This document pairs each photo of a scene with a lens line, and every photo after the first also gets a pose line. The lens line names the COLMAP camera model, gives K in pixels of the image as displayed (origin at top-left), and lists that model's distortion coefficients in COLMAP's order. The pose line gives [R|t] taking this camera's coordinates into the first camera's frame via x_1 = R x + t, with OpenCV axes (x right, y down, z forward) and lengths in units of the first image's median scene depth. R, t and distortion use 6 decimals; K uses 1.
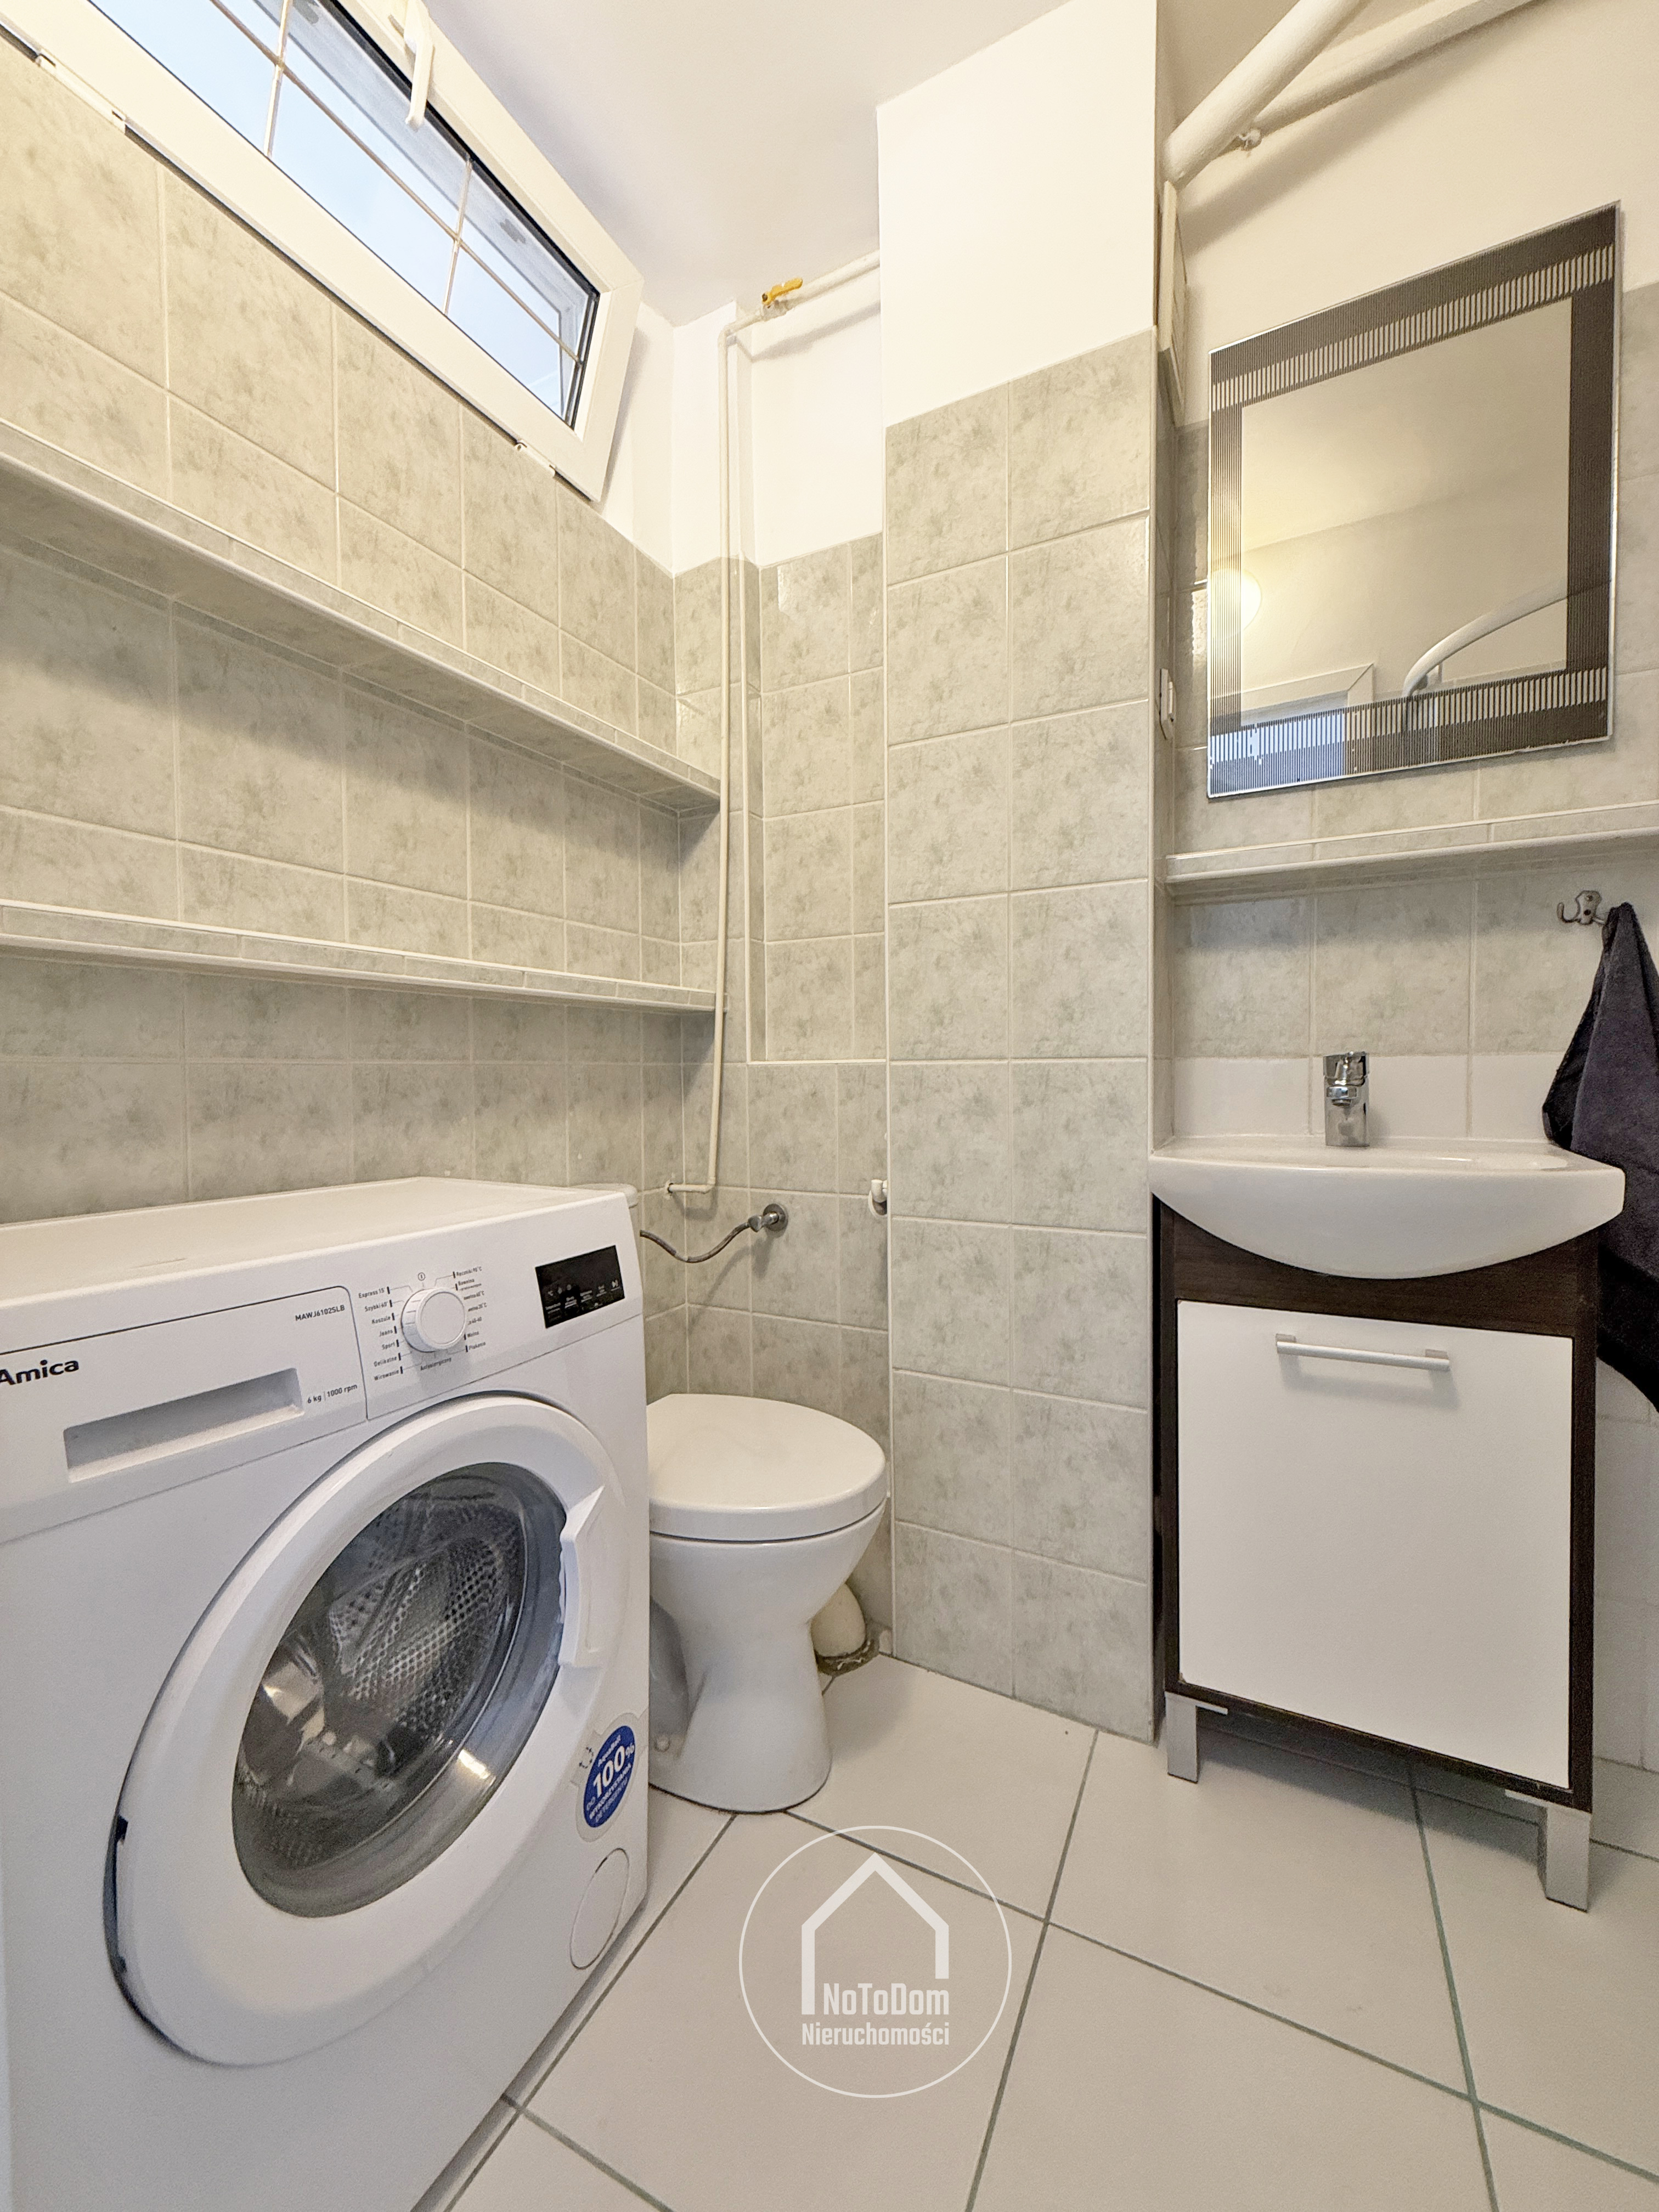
lens RADIAL K [[882.8, 0, 822.5], [0, 882.8, 1094.4], [0, 0, 1]] dist [0.000215, 0.000293]
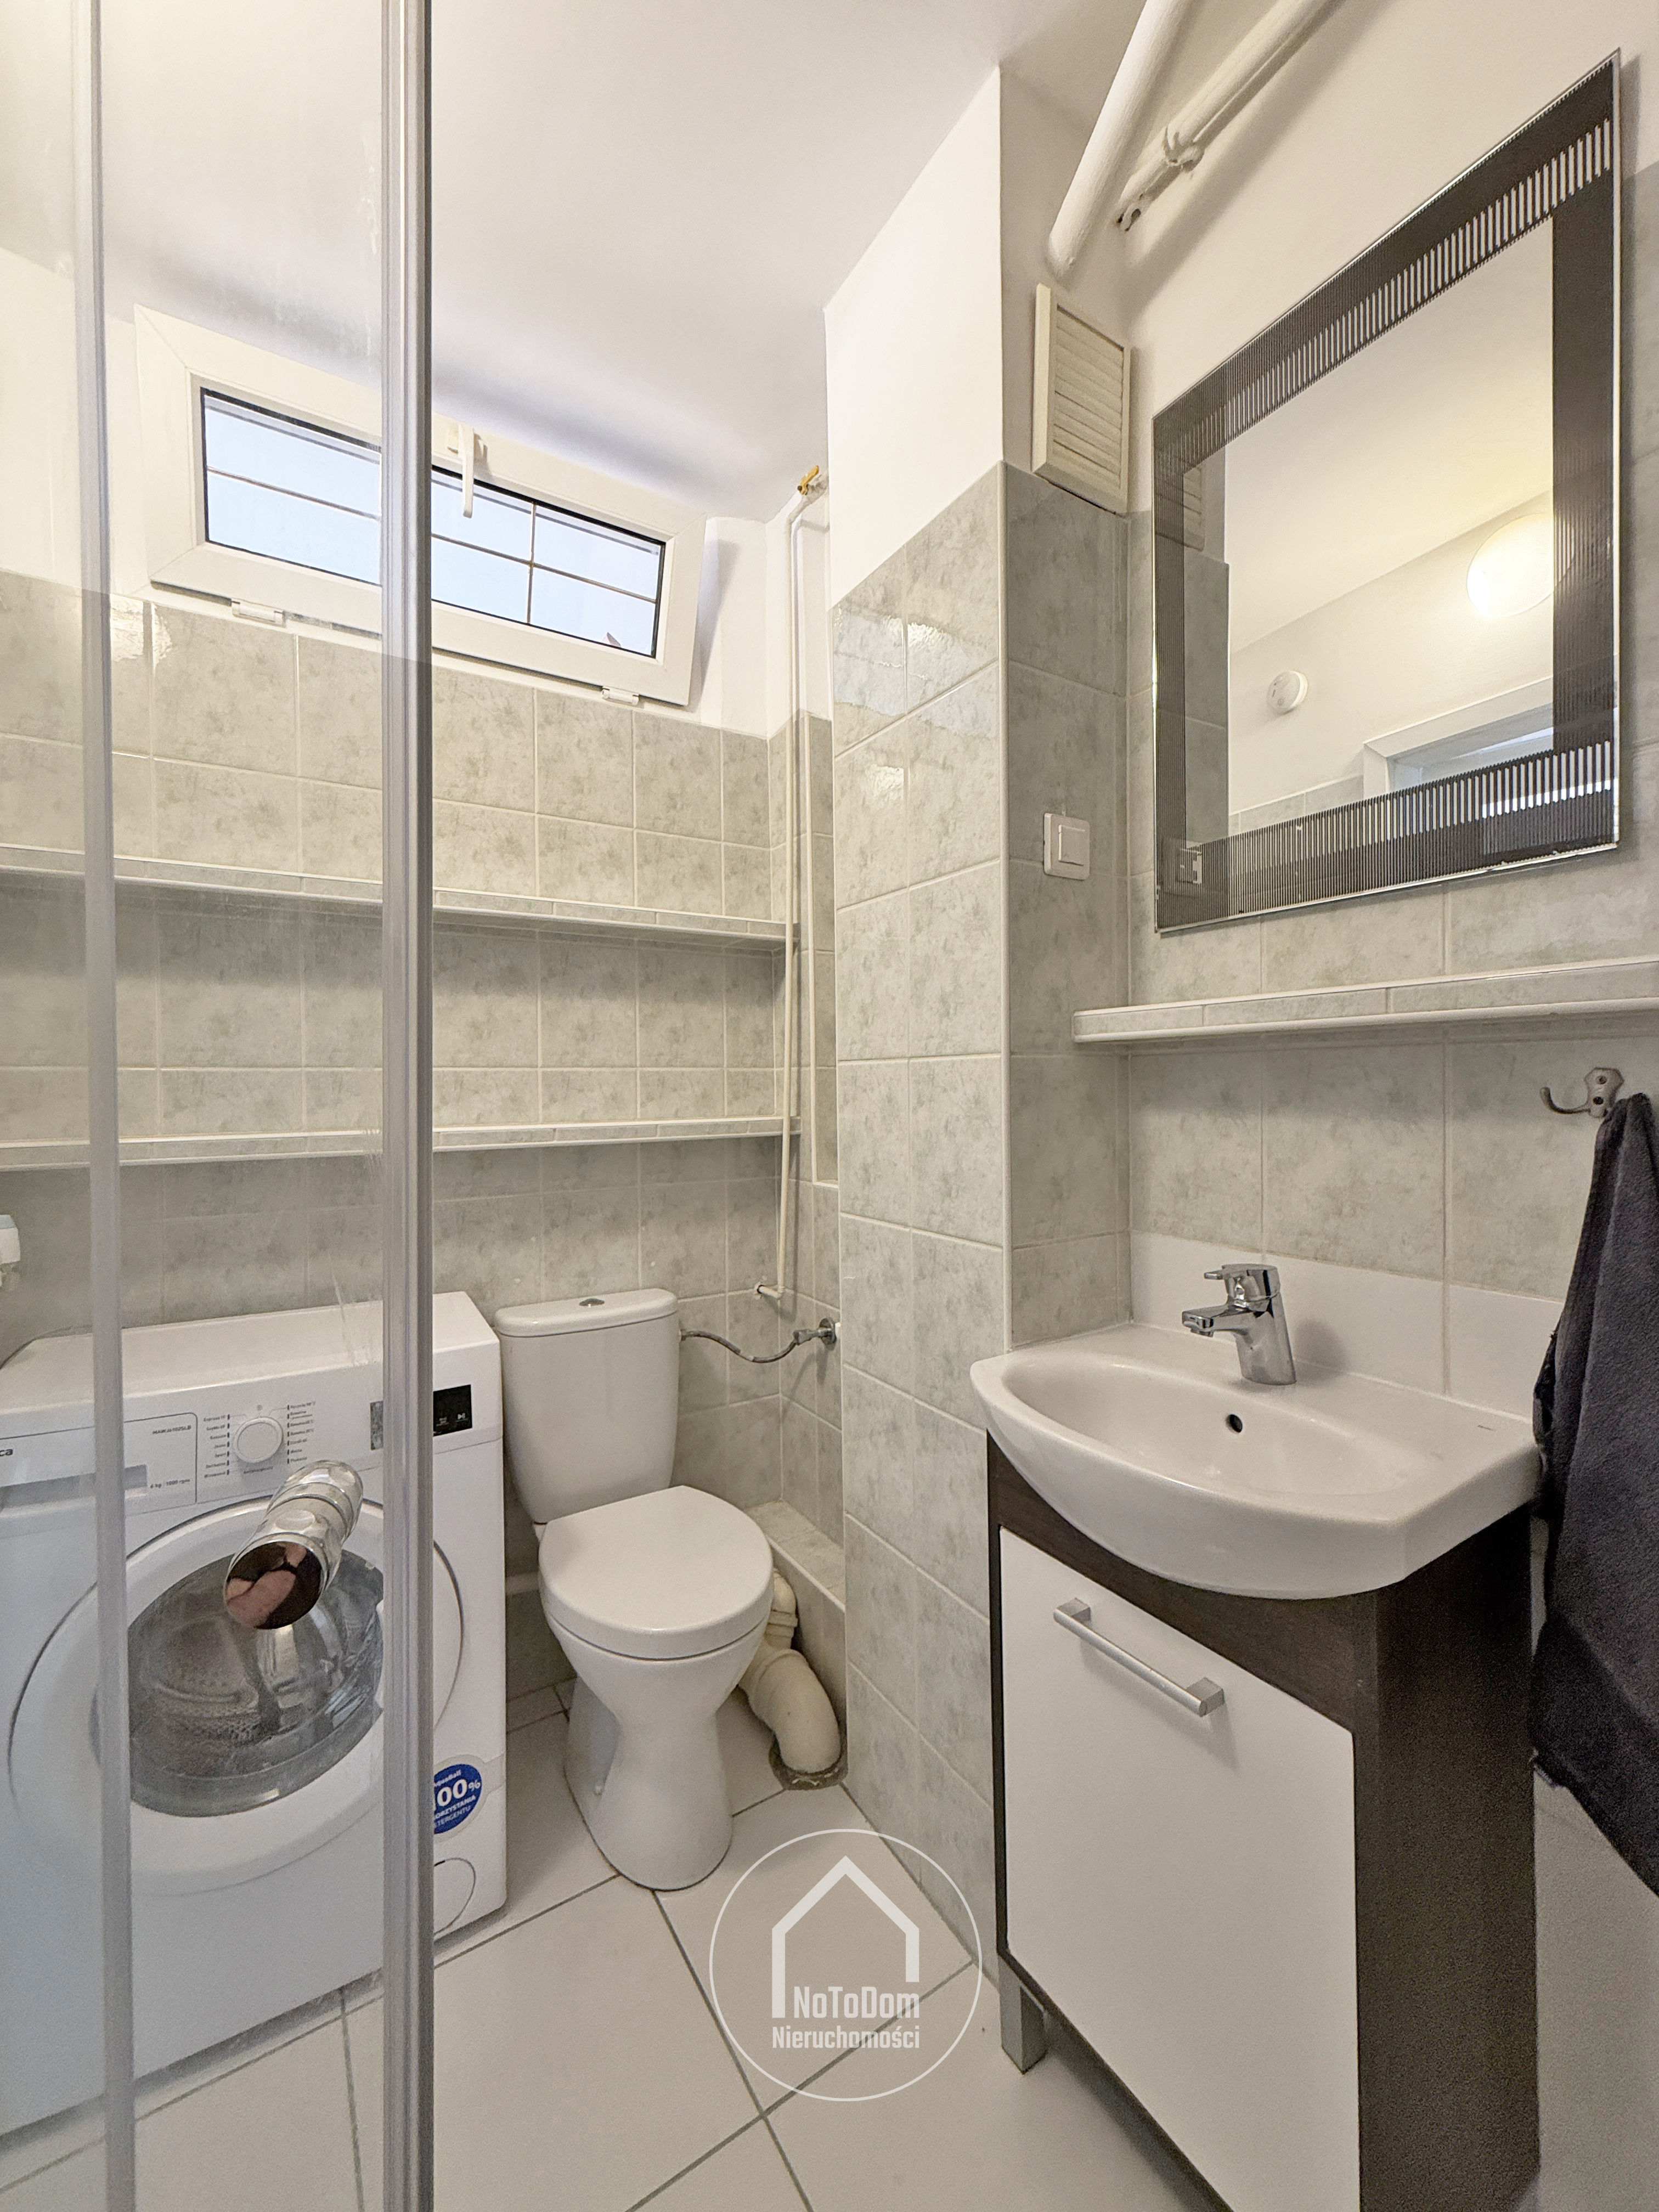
lens RADIAL K [[882.8, 0, 833.6], [0, 882.8, 1093.5], [0, 0, 1]] dist [0.000215, 0.000293]
pose [[0.861744, 0.004684, -0.507321, 0.646298], [-0.009538, 0.999930, -0.006971, -0.184448], [0.507253, 0.010846, 0.861729, 0.113530]]
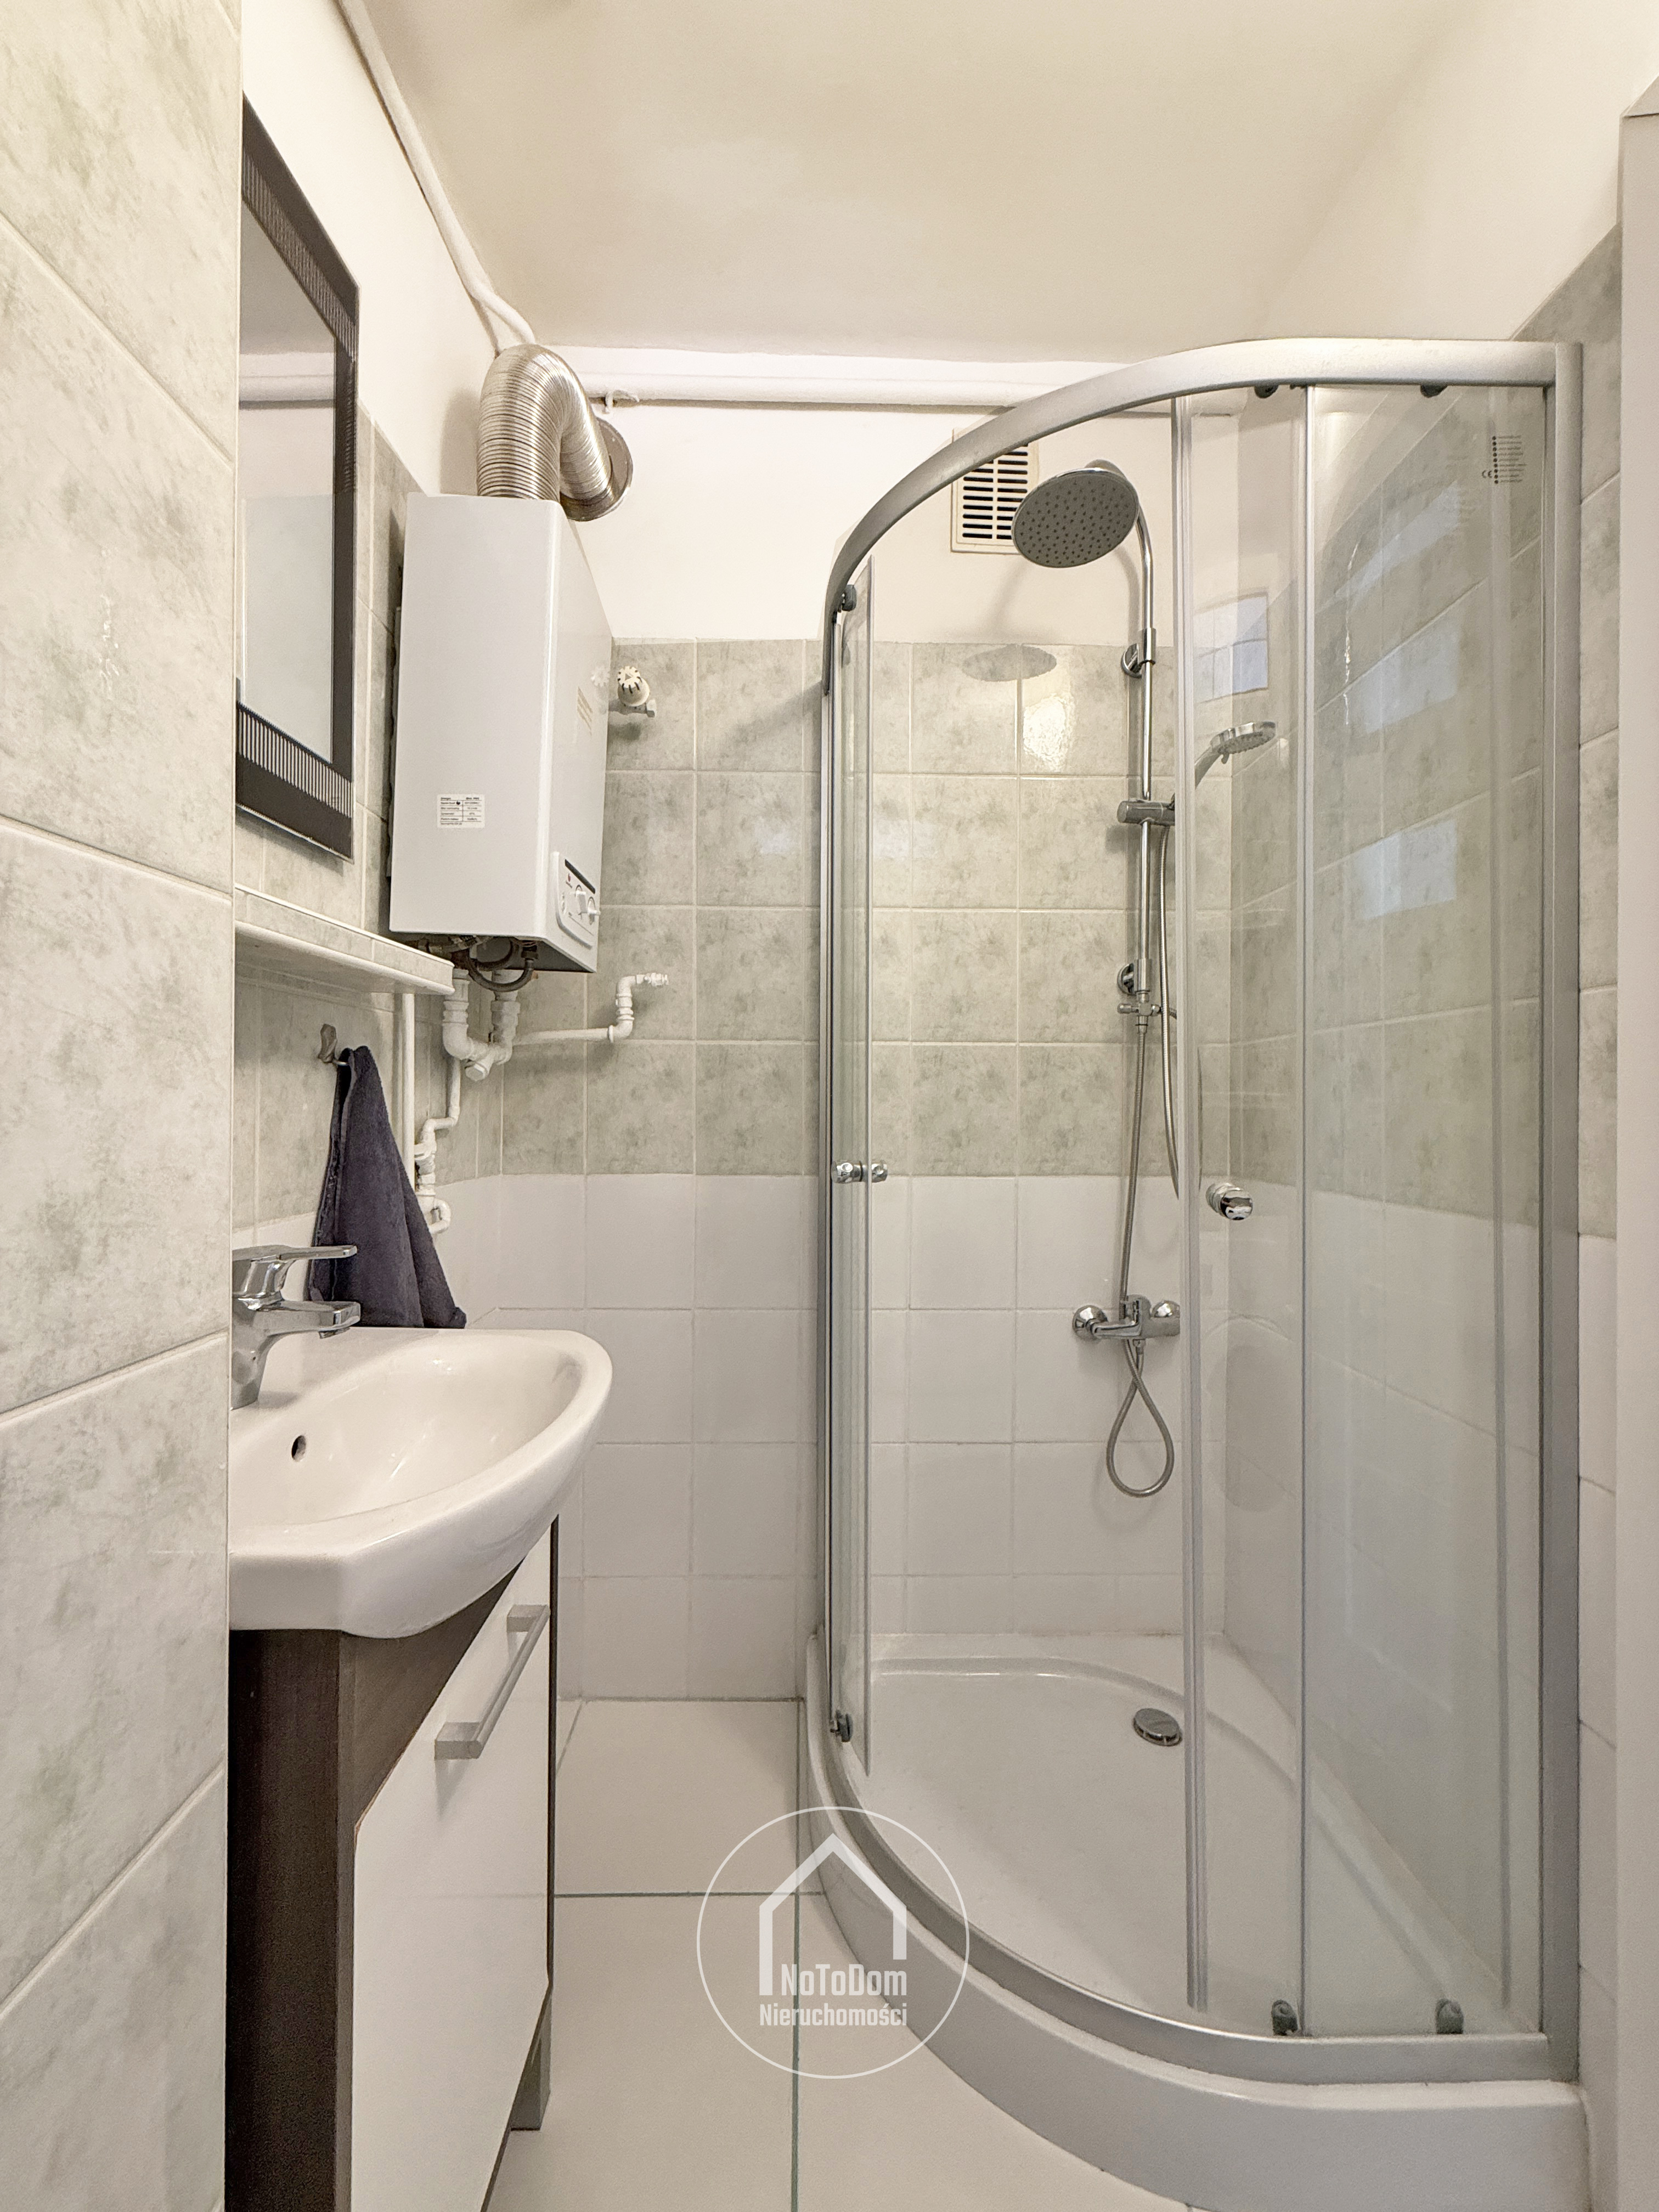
lens RADIAL K [[882.8, 0, 838.1], [0, 882.8, 1110.4], [0, 0, 1]] dist [0.000215, 0.000293]
pose [[-0.468830, -0.002433, 0.883285, -0.121038], [0.017064, 0.999785, 0.011811, -0.136341], [-0.883124, 0.020610, -0.468687, 0.886966]]
